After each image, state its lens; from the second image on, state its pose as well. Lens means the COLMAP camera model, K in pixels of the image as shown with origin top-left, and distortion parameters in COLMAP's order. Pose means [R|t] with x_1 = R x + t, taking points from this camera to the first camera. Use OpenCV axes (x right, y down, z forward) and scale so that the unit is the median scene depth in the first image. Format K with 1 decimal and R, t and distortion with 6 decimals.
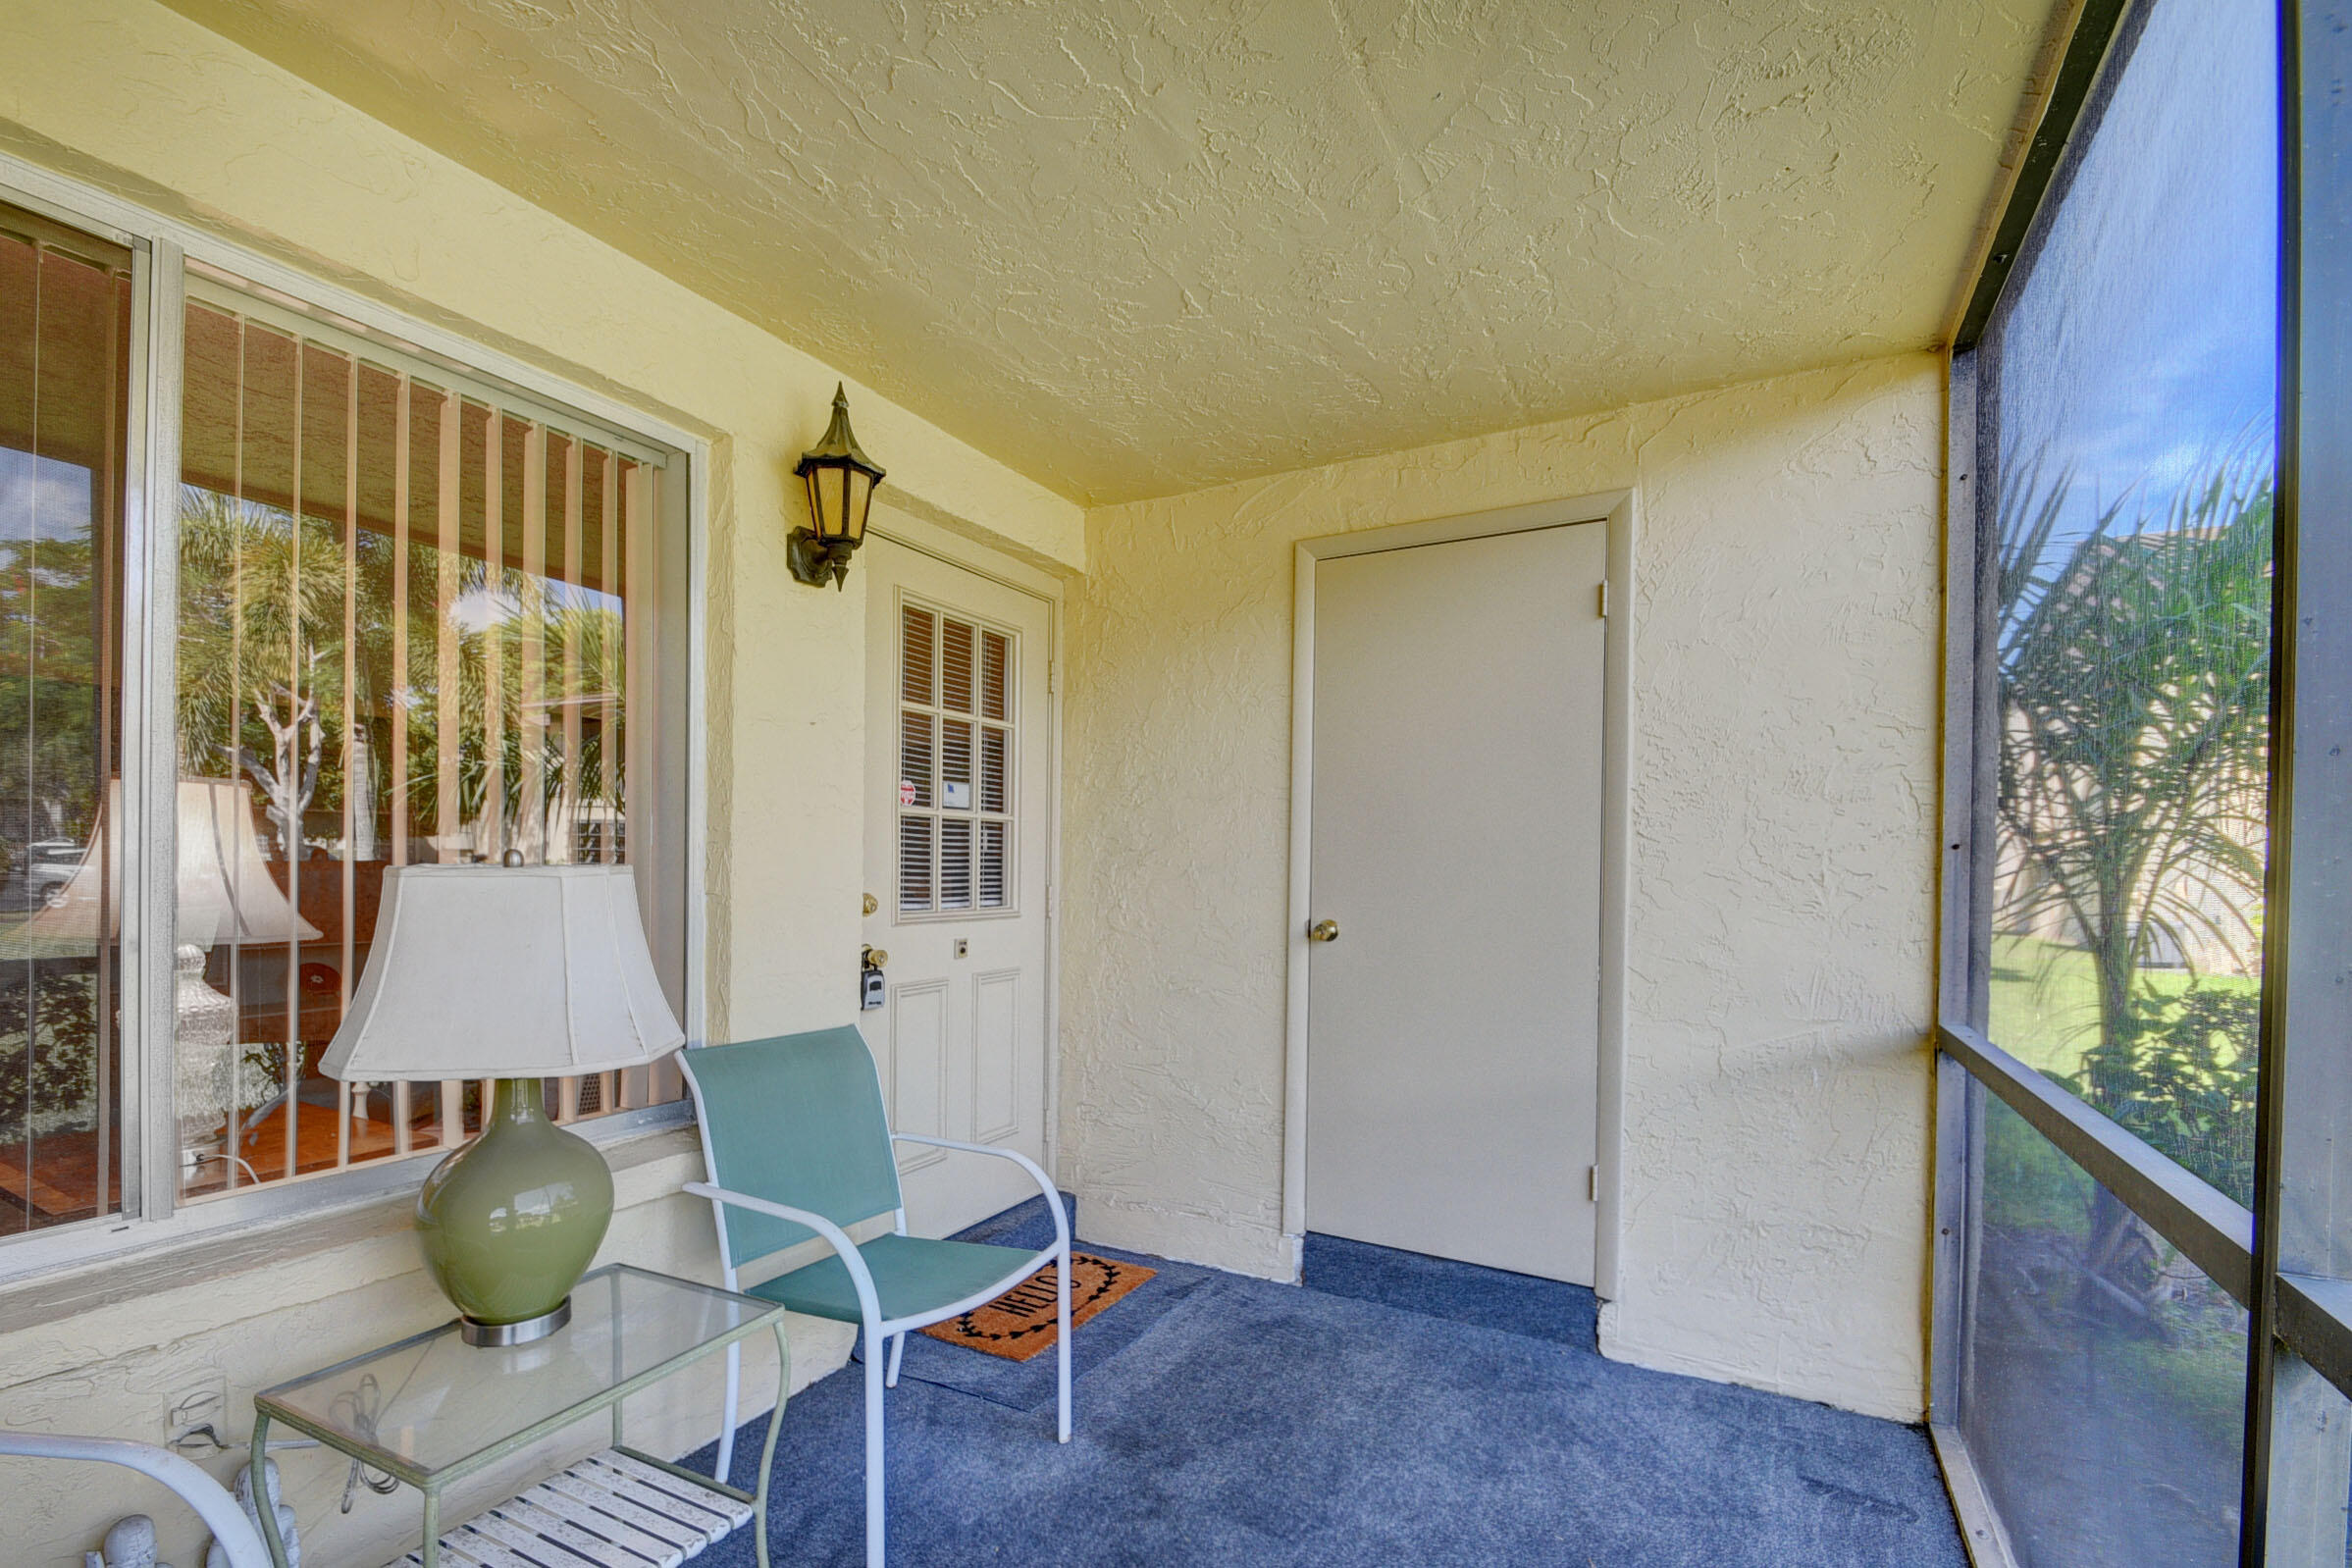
lens RADIAL K [[1035.5, 0, 1160.1], [0, 1035.5, 866.9], [0, 0, 1]] dist [0.011726, -0.015365]
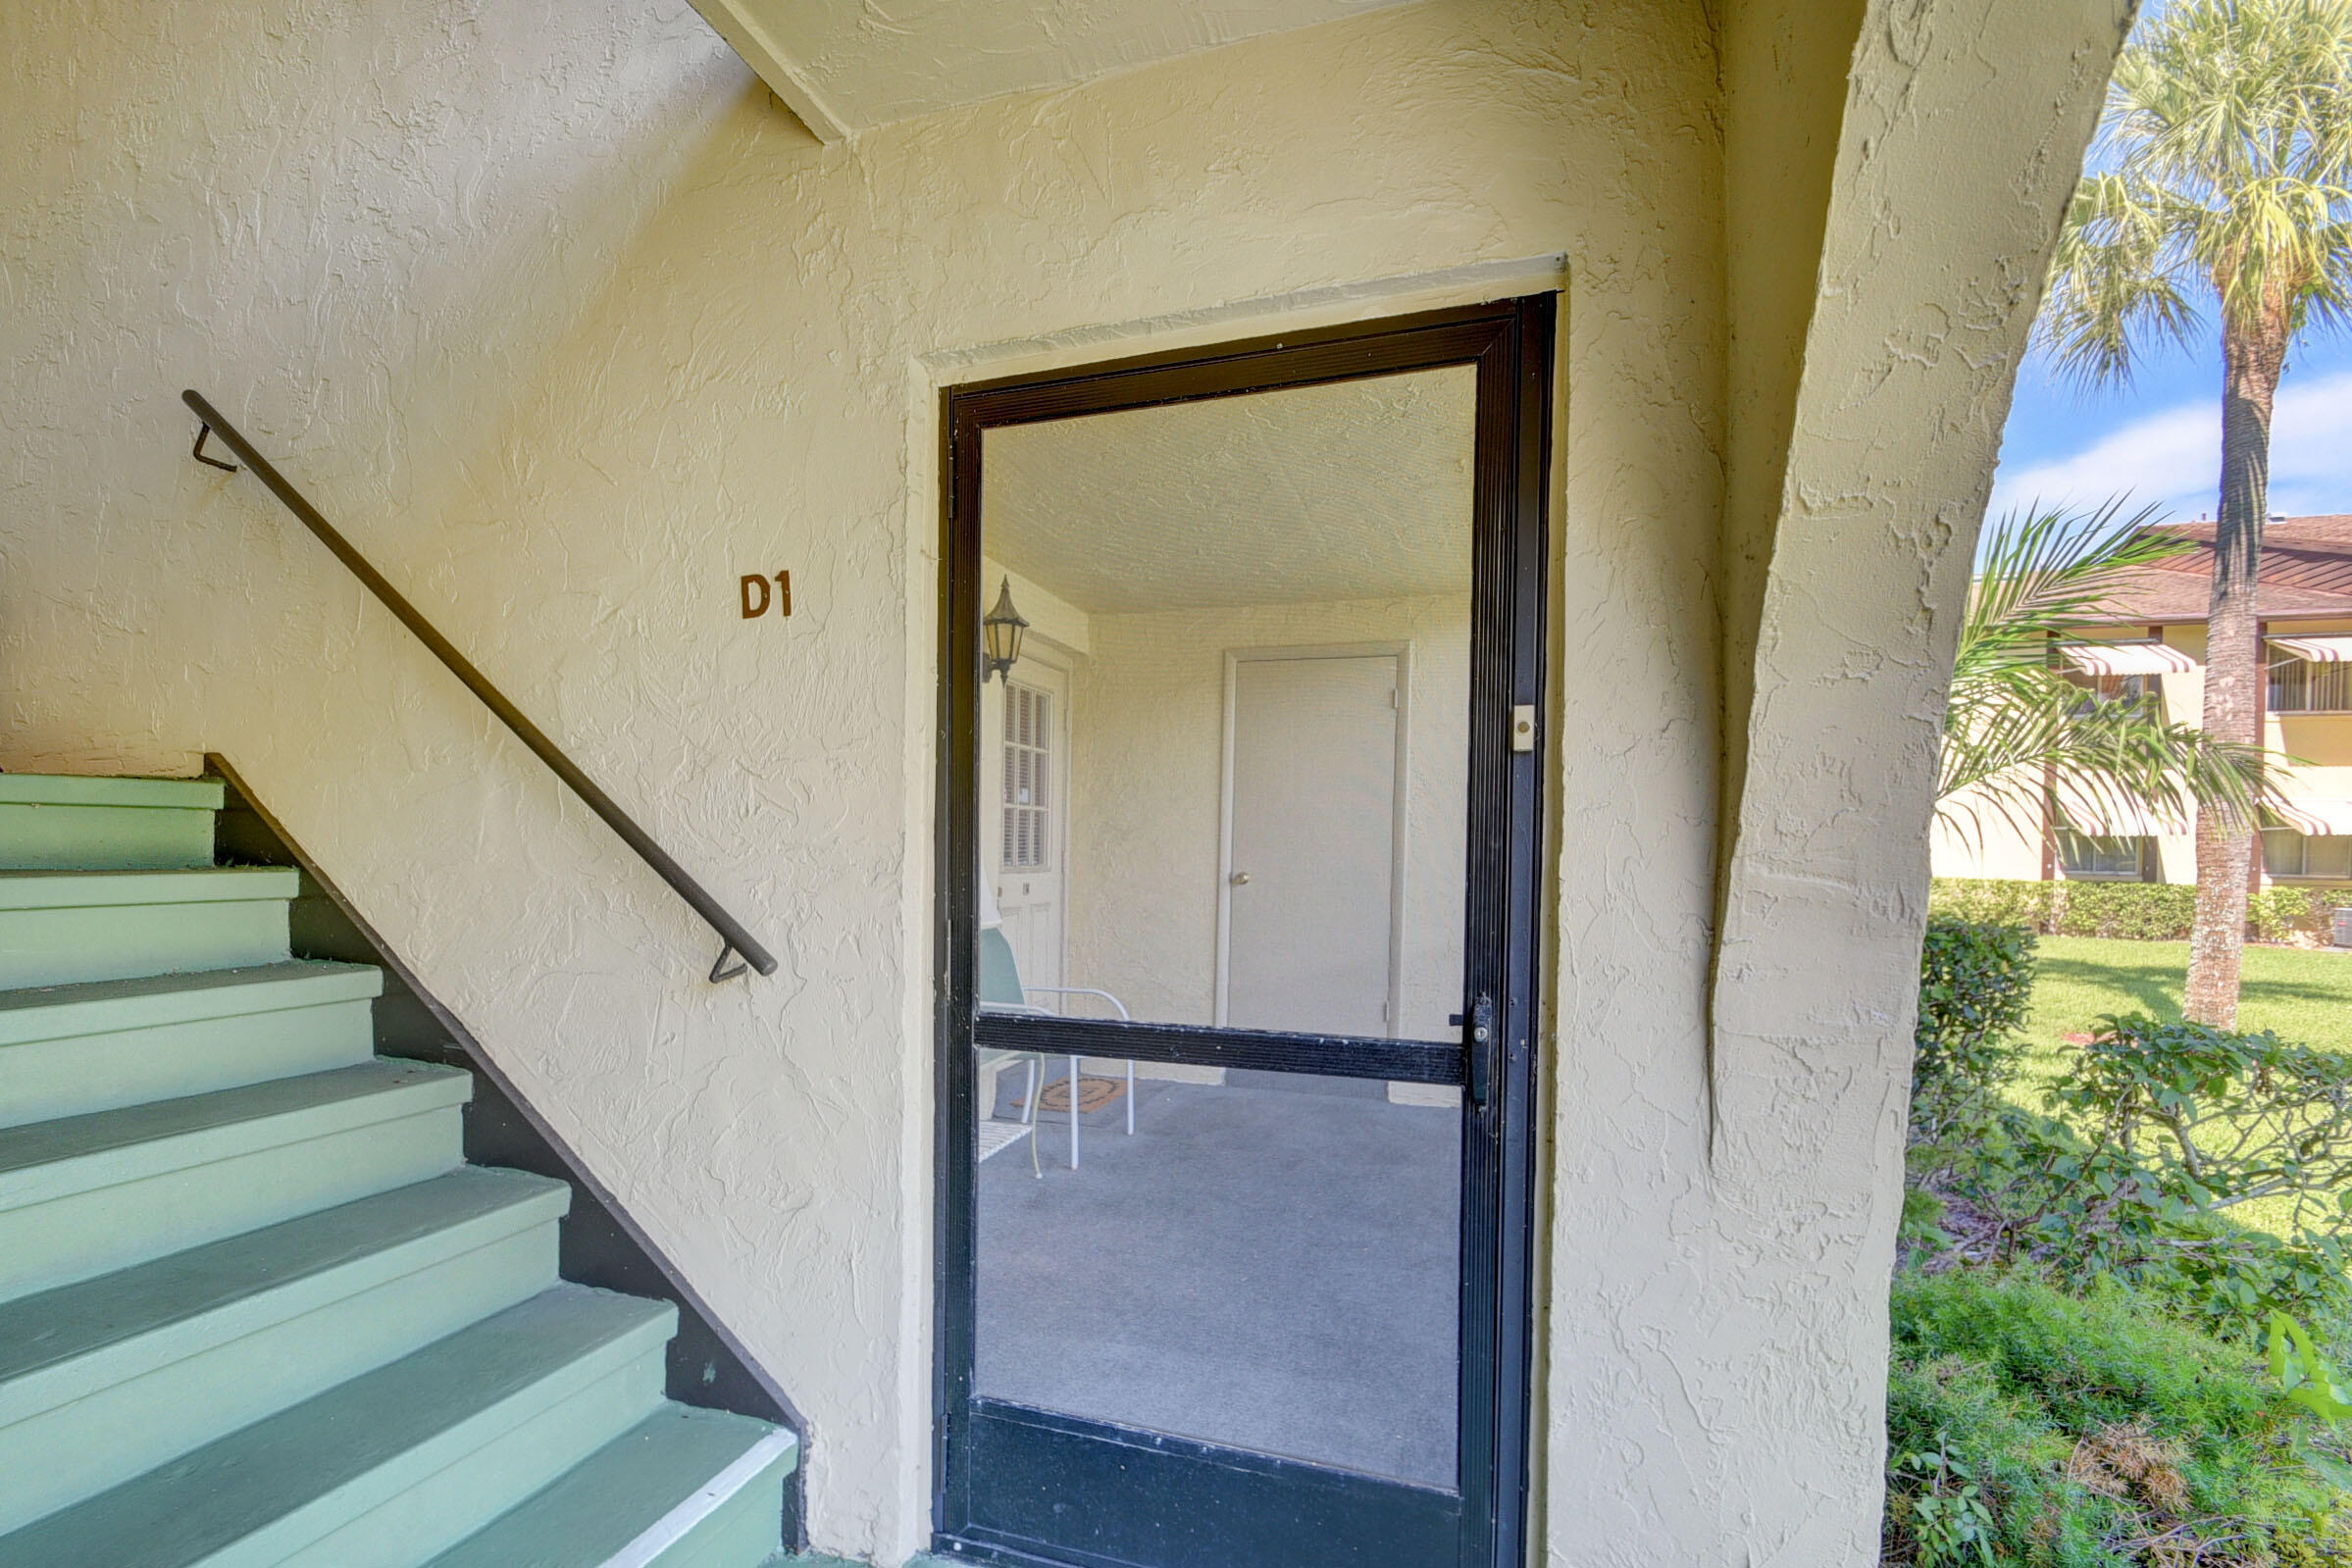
lens RADIAL K [[1035.4, 0, 1160.1], [0, 1035.4, 866.9], [0, 0, 1]] dist [0.011726, -0.015365]
pose [[0.982856, 0.003208, 0.184346, -0.286551], [-0.007141, 0.999761, 0.020672, 0.008000], [-0.184236, -0.021634, 0.982644, -0.658659]]
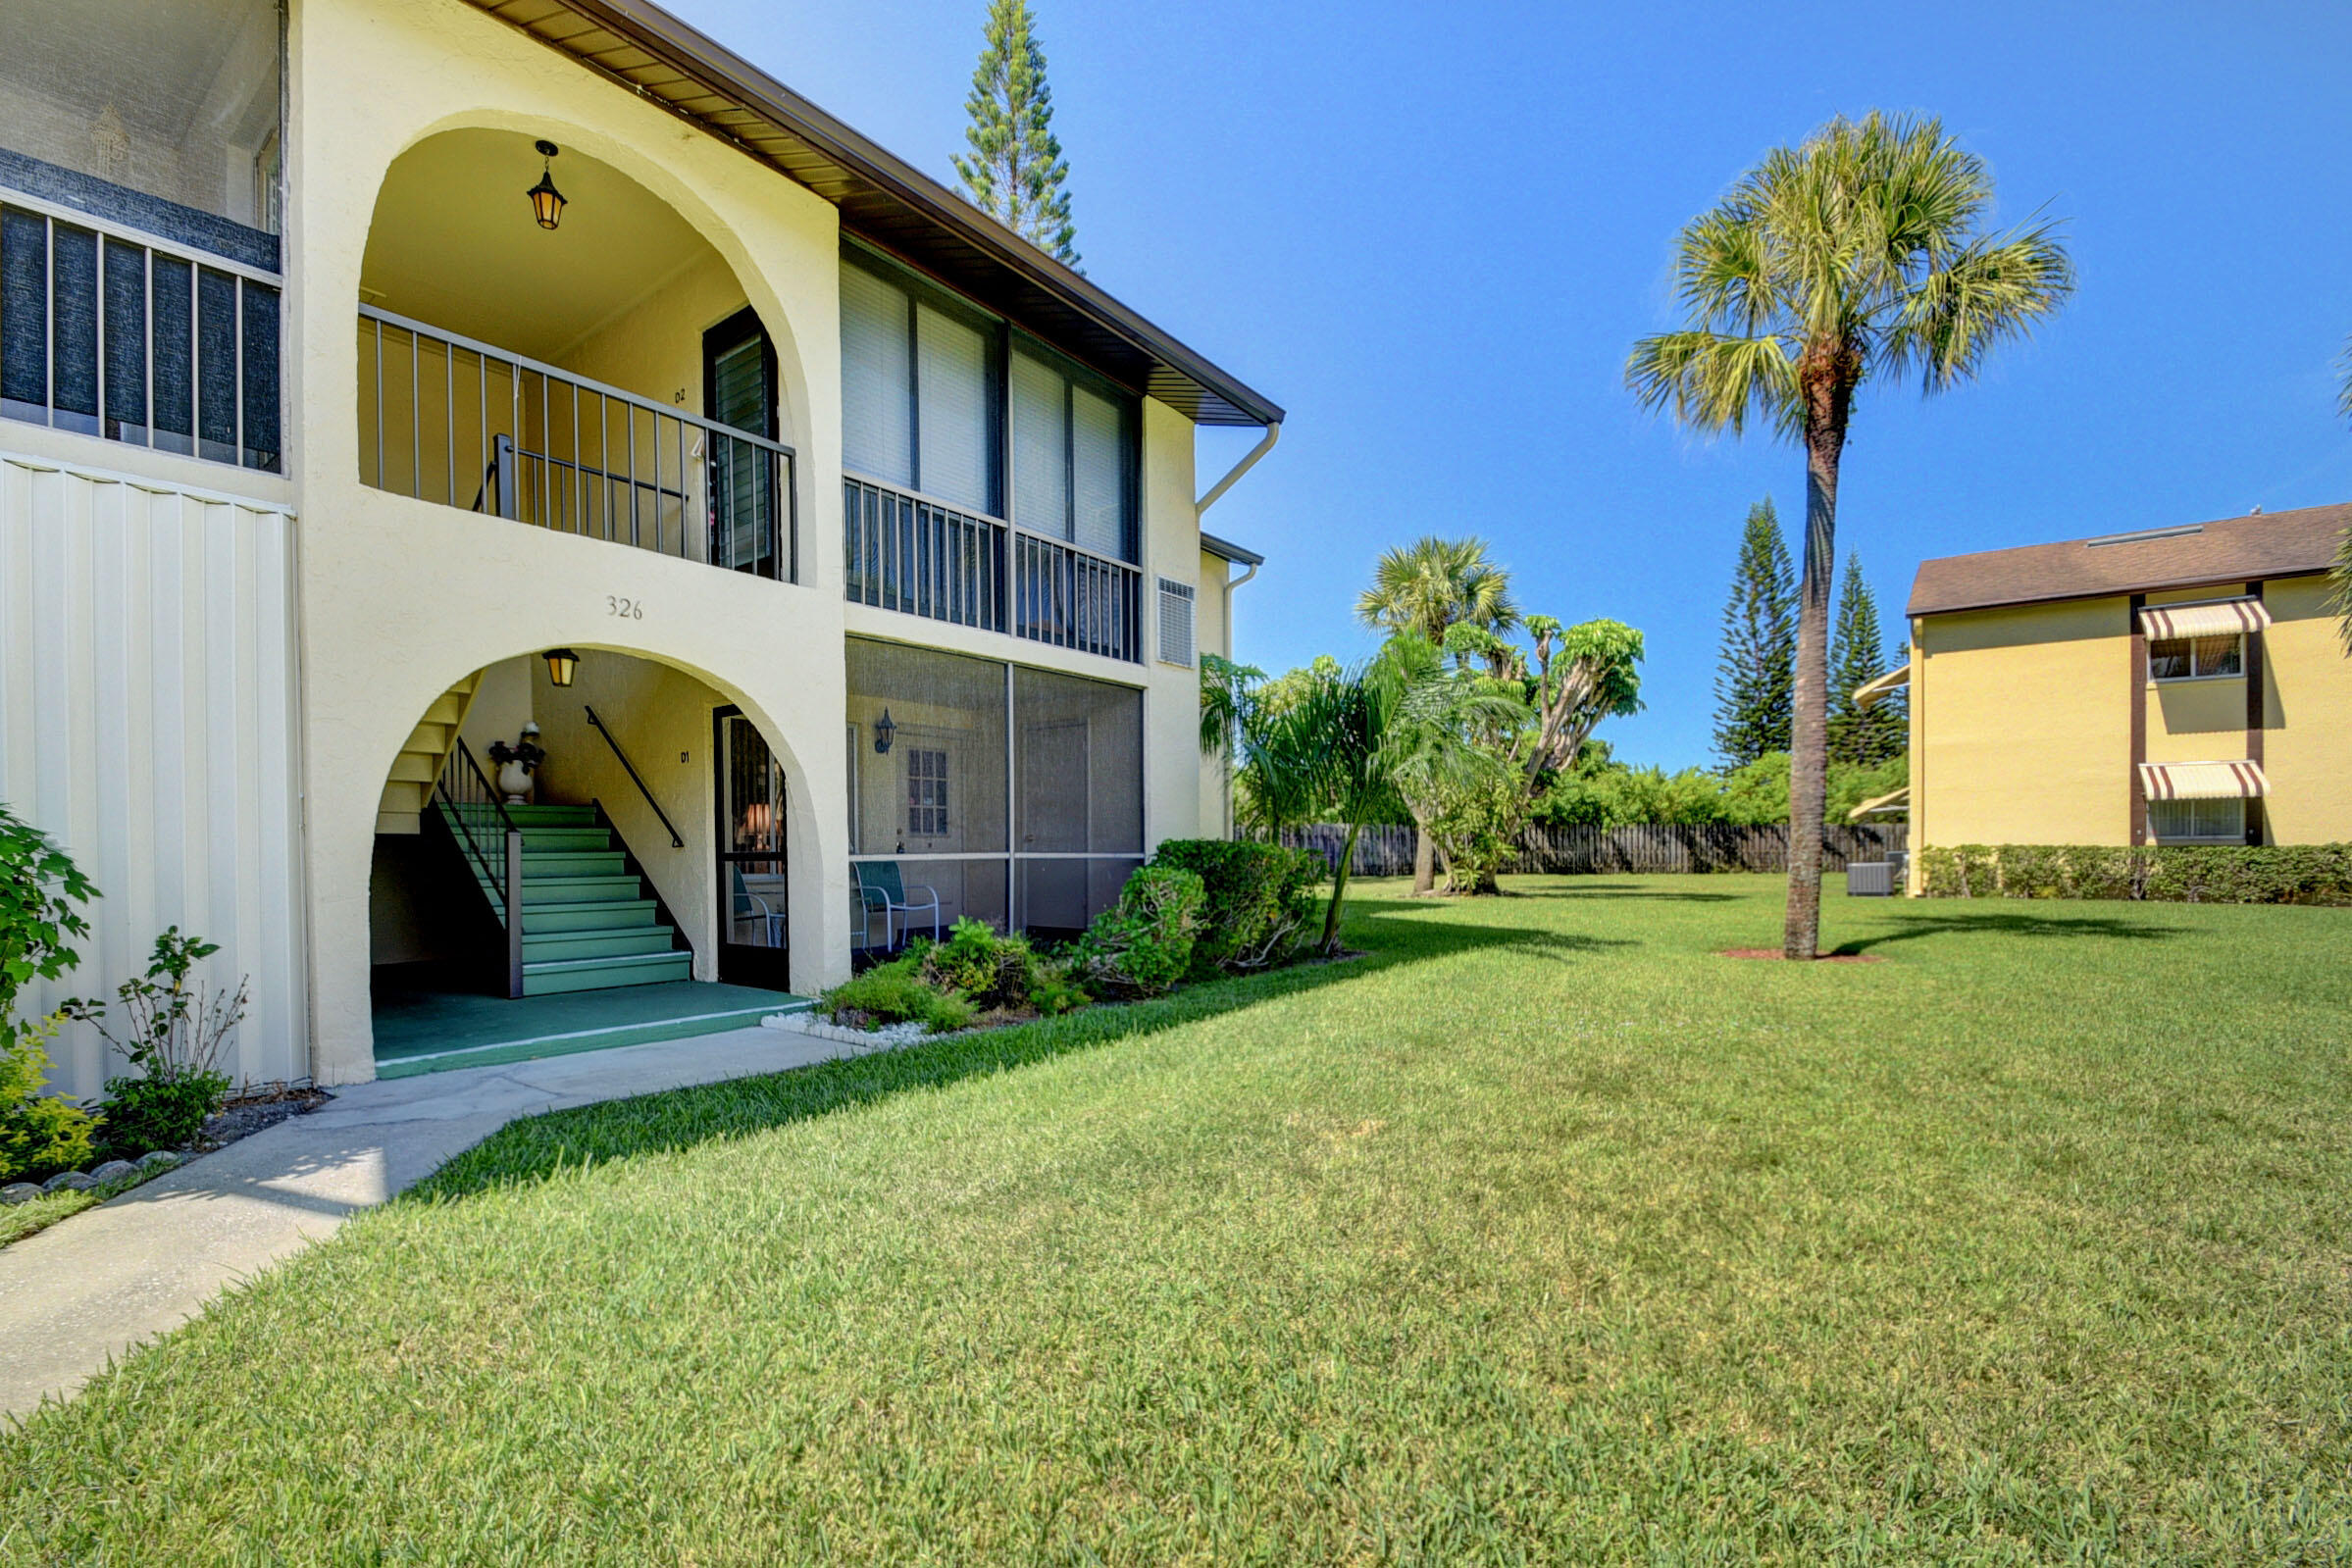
lens RADIAL K [[1035.4, 0, 1160.1], [0, 1035.4, 866.9], [0, 0, 1]] dist [0.011726, -0.015365]
pose [[0.989084, -0.012357, -0.146837, 1.087737], [0.014994, 0.999745, 0.016866, 0.102445], [0.146591, -0.018883, 0.989017, -2.341478]]
